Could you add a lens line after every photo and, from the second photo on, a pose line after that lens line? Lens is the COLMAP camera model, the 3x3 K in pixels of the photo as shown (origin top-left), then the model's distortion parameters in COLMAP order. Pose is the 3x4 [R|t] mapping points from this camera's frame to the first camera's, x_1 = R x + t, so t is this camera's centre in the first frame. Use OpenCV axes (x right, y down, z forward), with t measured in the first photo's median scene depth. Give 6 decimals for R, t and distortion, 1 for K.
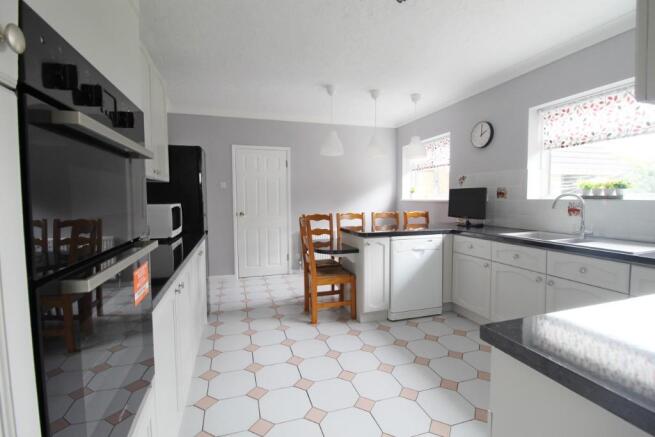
lens RADIAL K [[304.6, 0, 327.5], [0, 304.6, 218.5], [0, 0, 1]] dist [-0.001226, -0.000414]
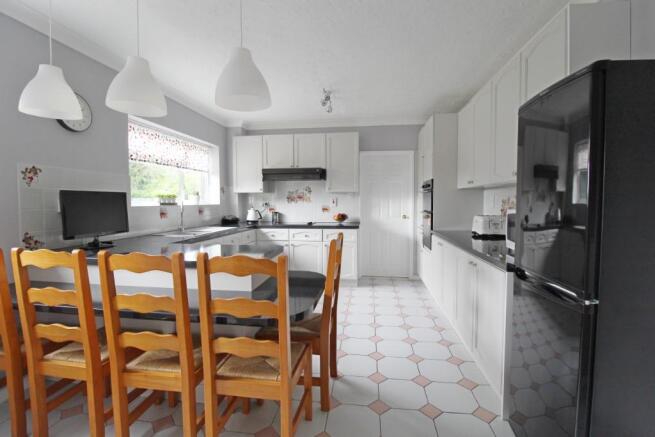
lens RADIAL K [[304.6, 0, 327.5], [0, 304.6, 218.5], [0, 0, 1]] dist [-0.001226, -0.000414]
pose [[-0.911870, -0.018971, 0.410041, -0.371508], [0.032973, 0.992318, 0.119237, -0.138438], [-0.409153, 0.122249, -0.904239, 1.868419]]
